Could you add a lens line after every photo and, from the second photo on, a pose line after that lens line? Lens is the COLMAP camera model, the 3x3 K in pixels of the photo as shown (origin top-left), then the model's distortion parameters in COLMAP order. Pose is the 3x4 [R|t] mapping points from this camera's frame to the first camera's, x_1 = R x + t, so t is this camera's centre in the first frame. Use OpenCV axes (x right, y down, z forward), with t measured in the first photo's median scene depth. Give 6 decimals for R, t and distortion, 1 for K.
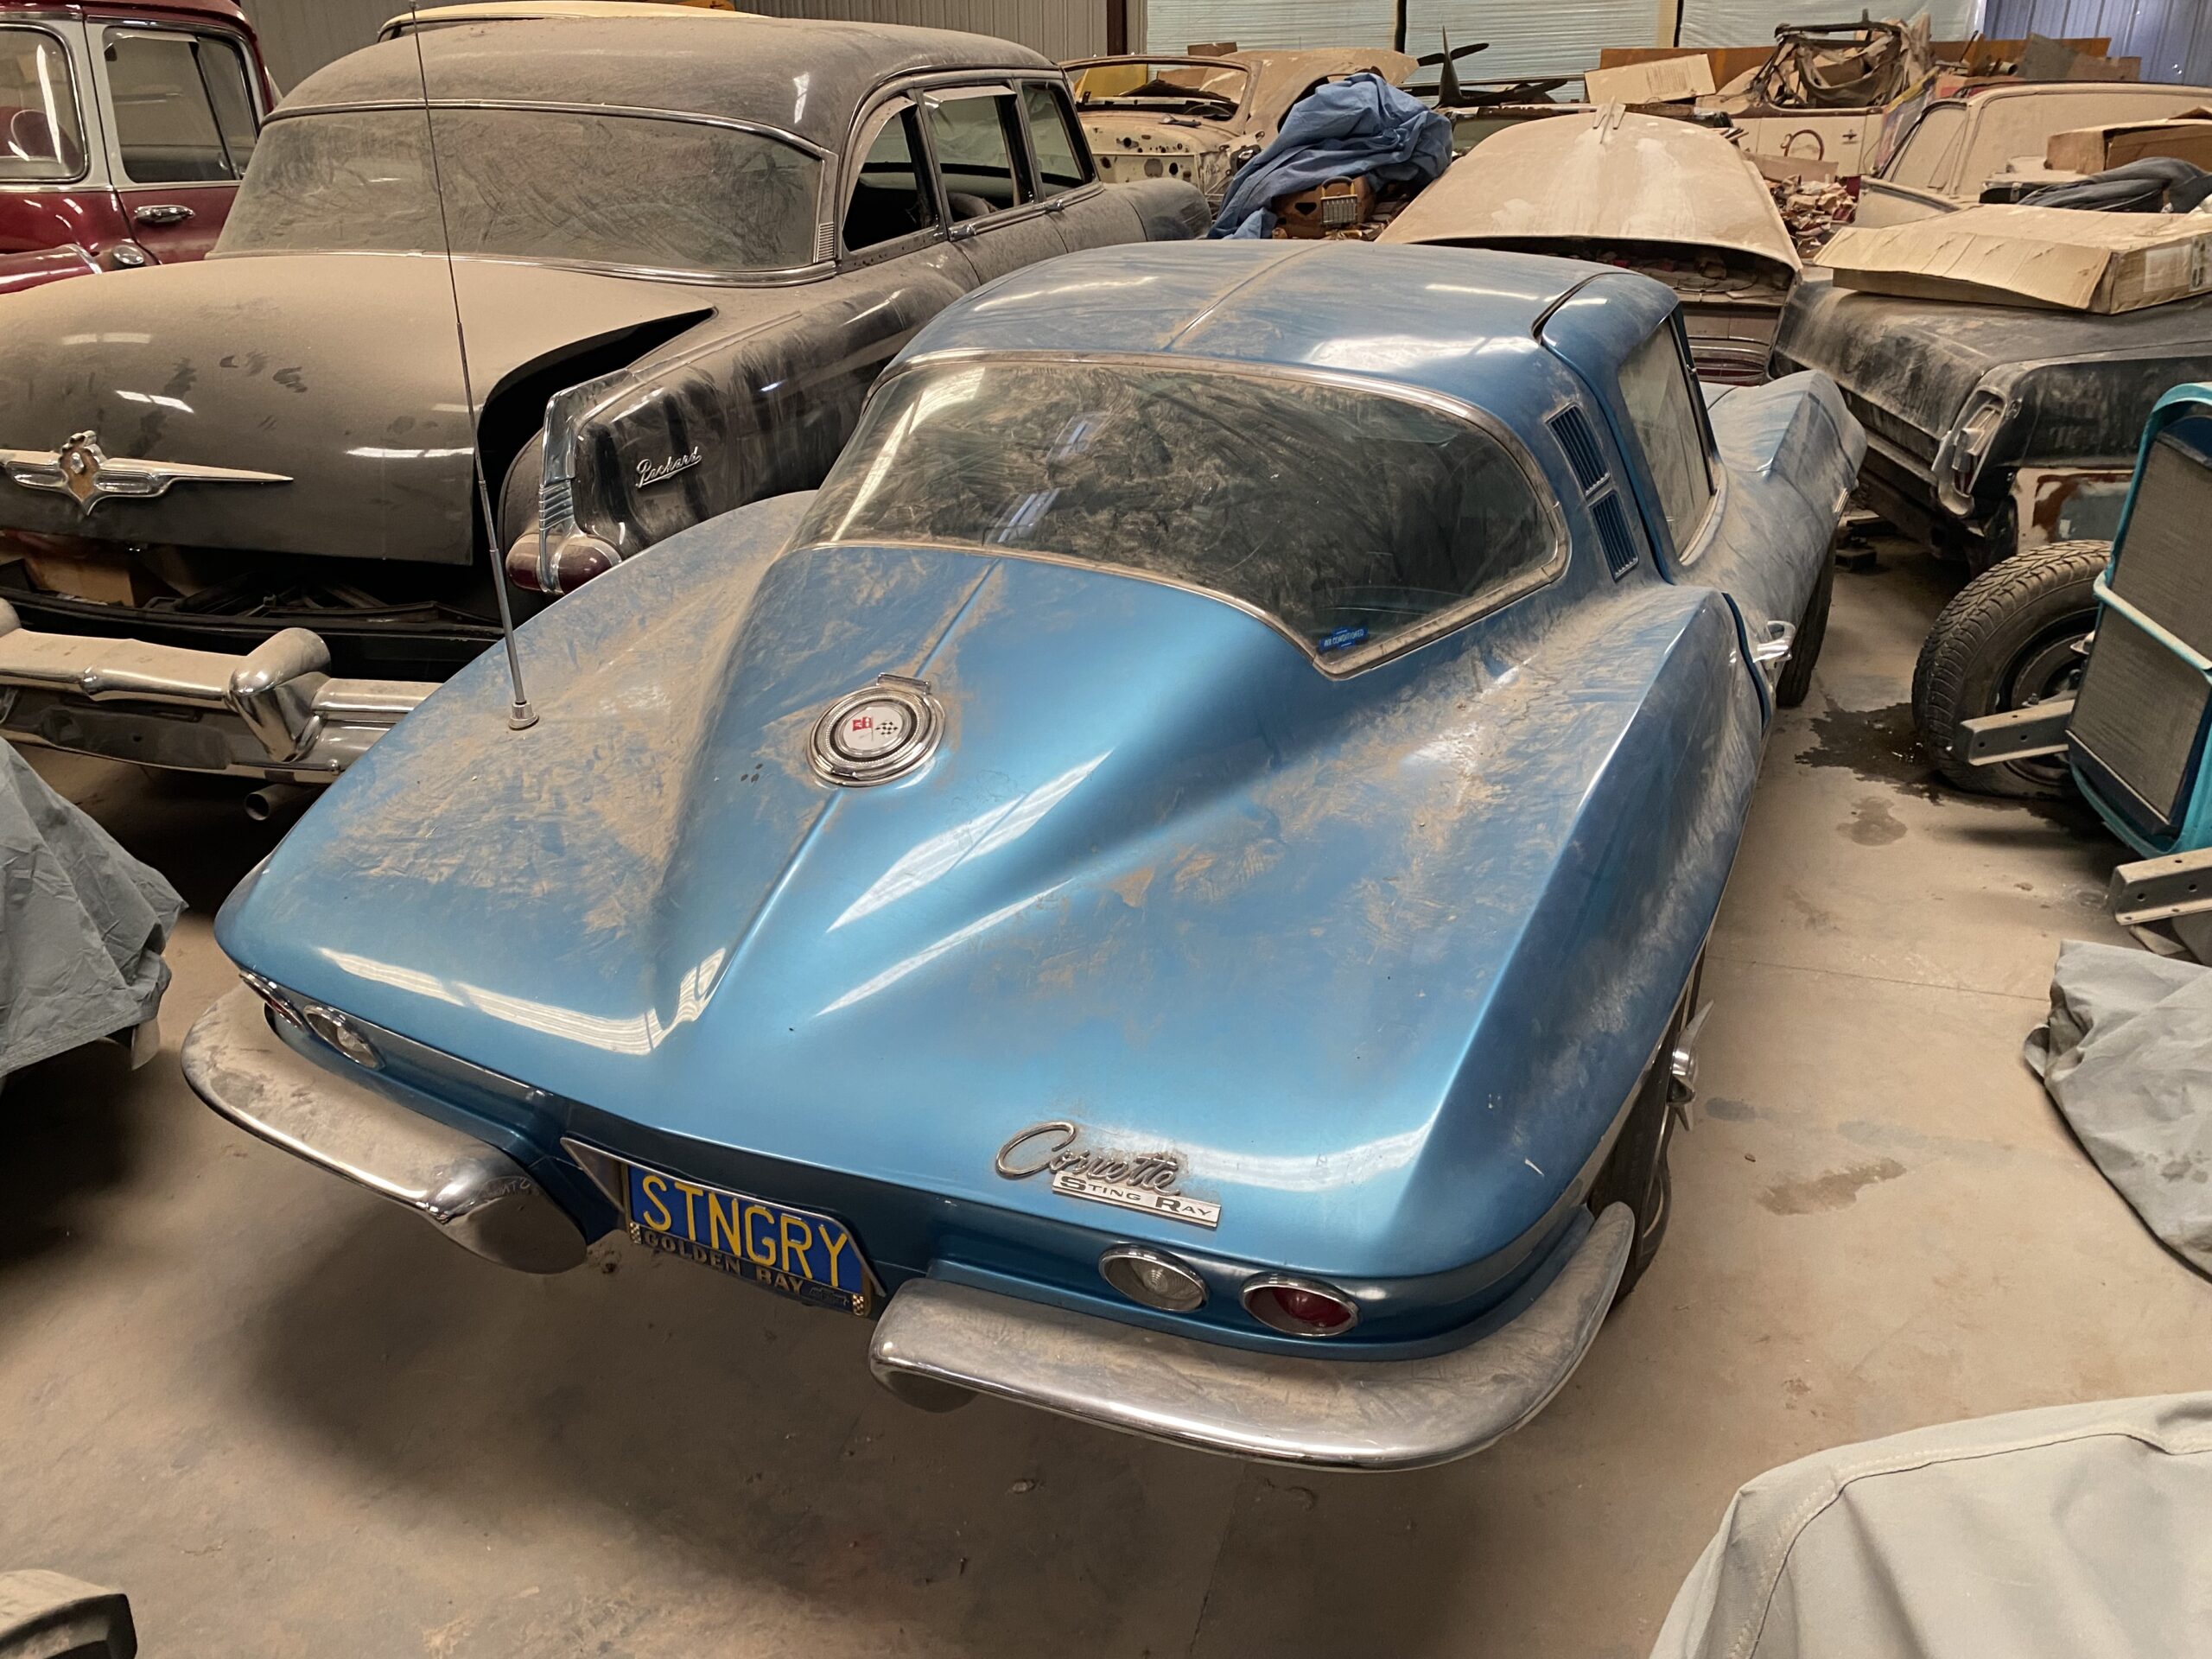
lens RADIAL K [[1720.9, 0, 1105.3], [0, 1720.9, 852.9], [0, 0, 1]] dist [0.031351, -0.034393]
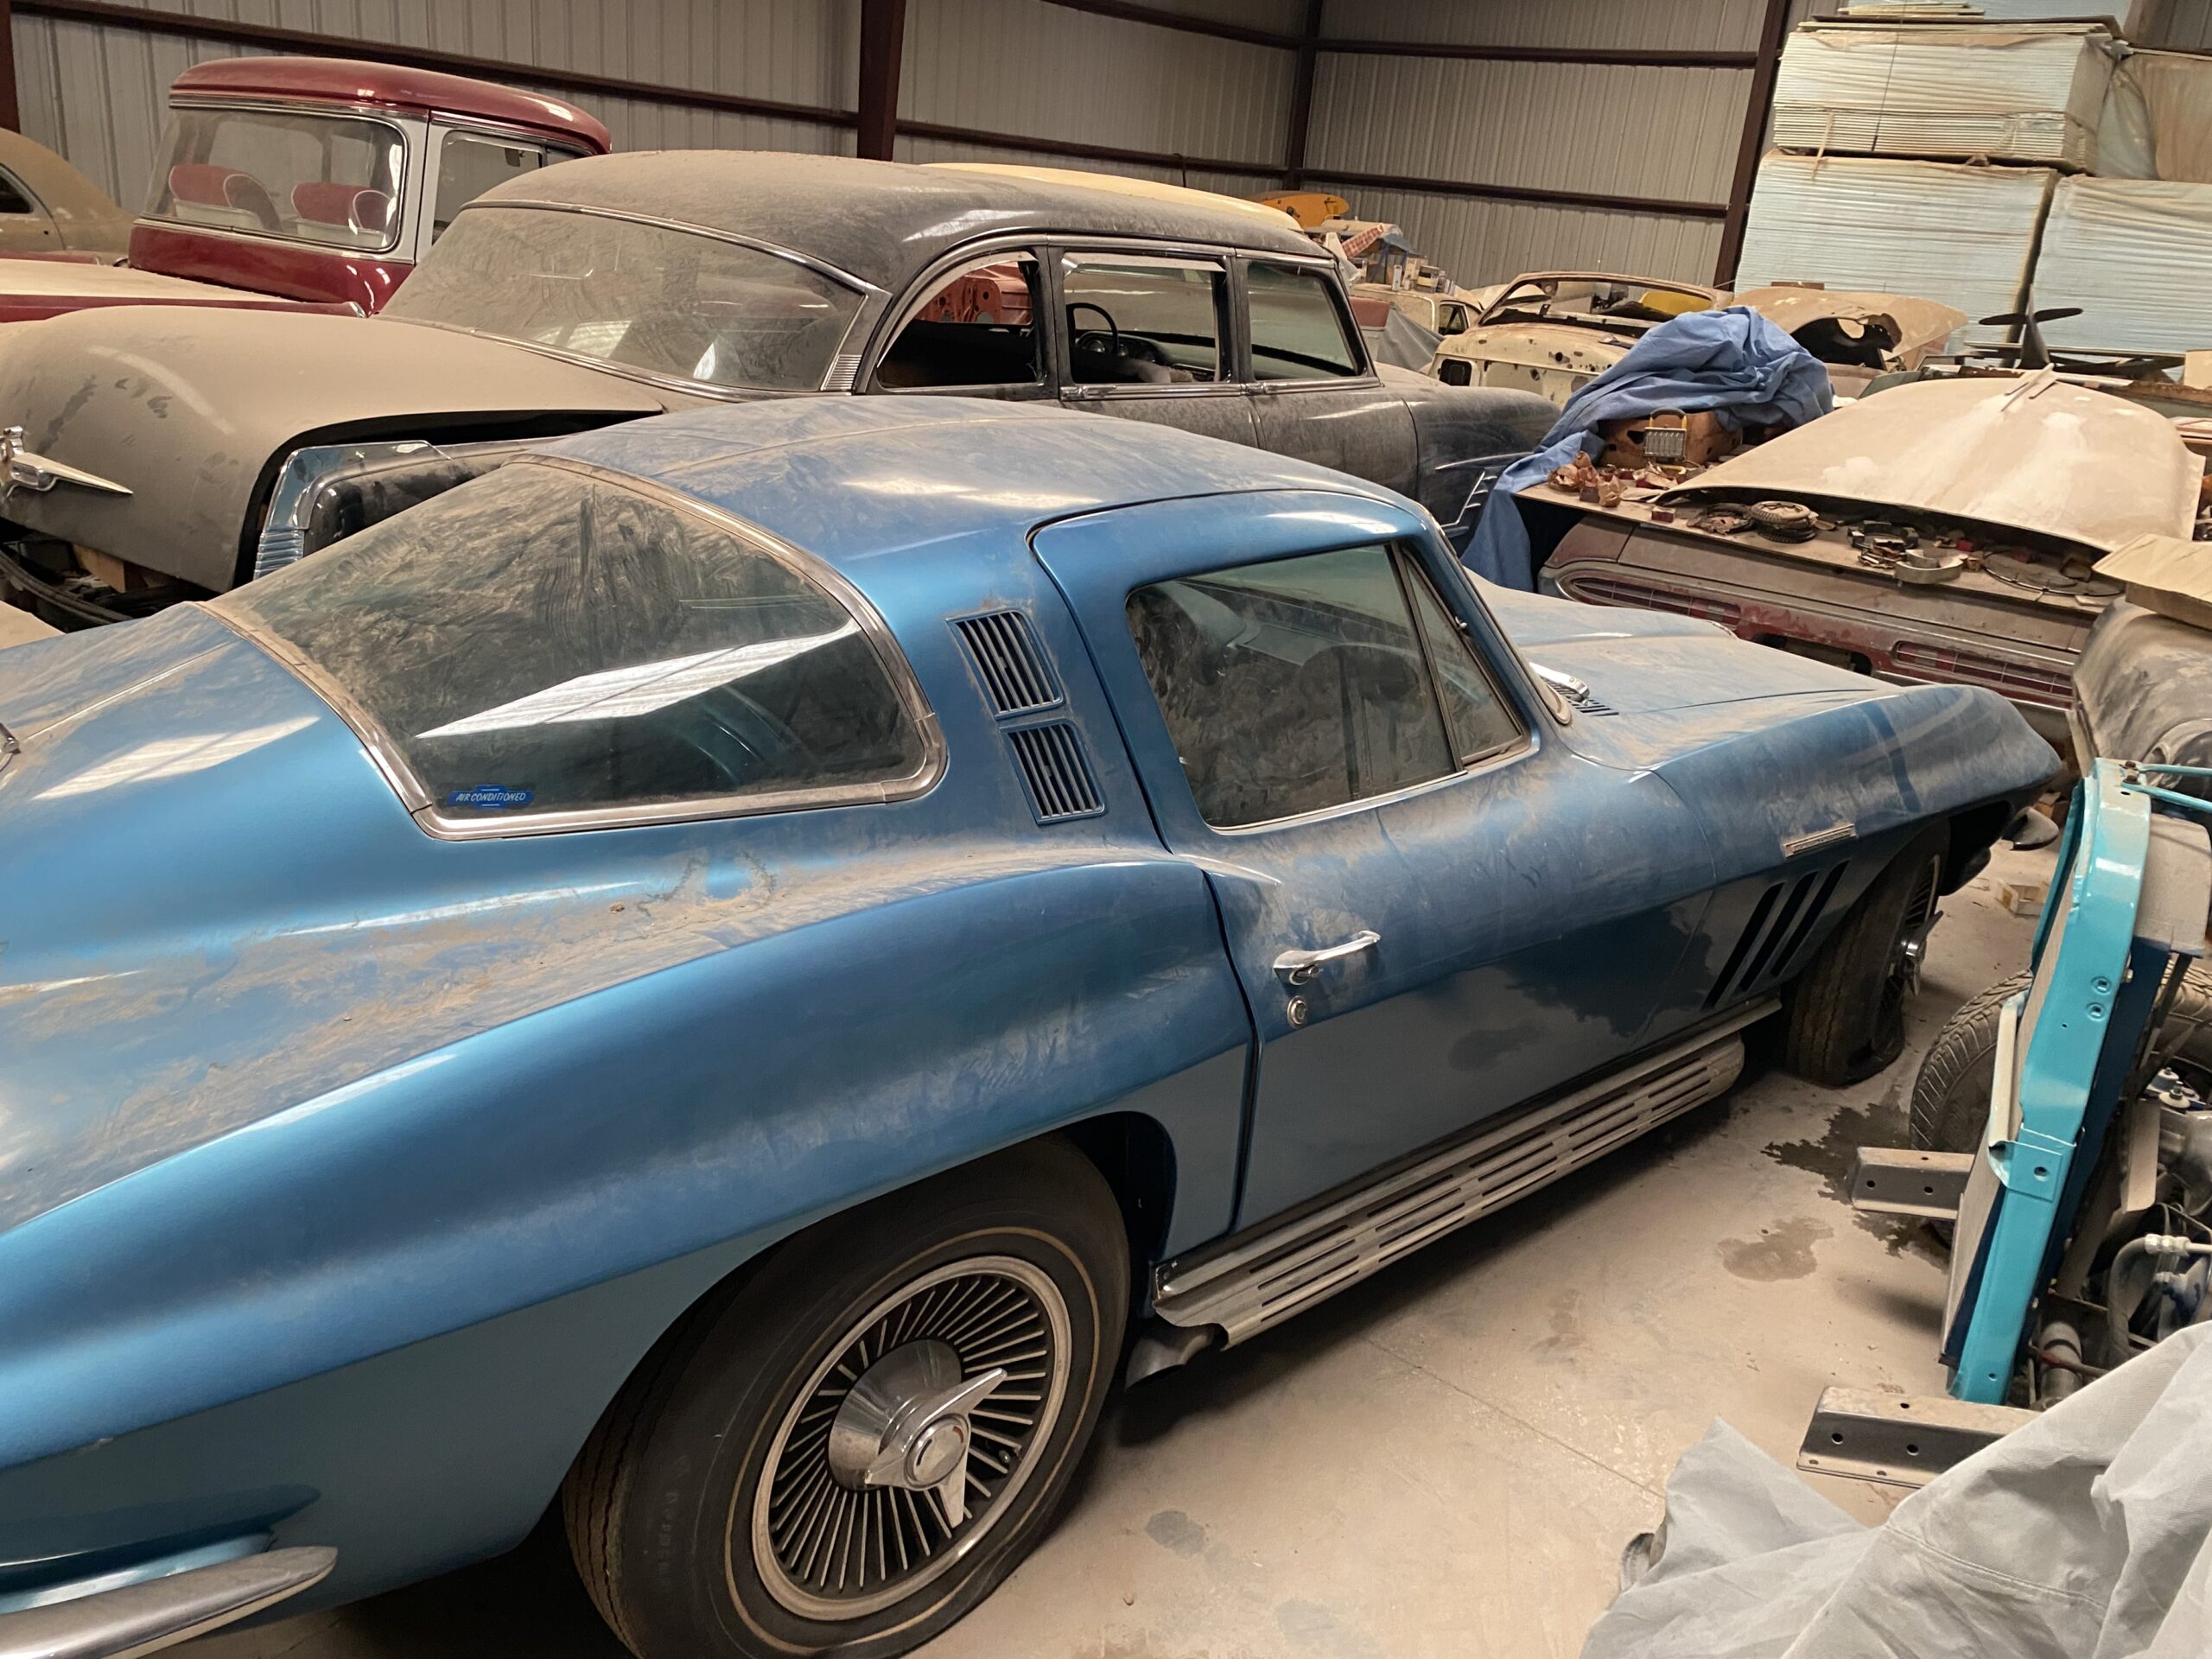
lens RADIAL K [[1720.9, 0, 1117.7], [0, 1720.9, 827.8], [0, 0, 1]] dist [0.031351, -0.034393]
pose [[0.914608, 0.212598, -0.343938, 0.307866], [-0.251551, 0.965136, -0.072351, -0.053299], [0.316565, 0.152691, 0.936201, 0.123692]]
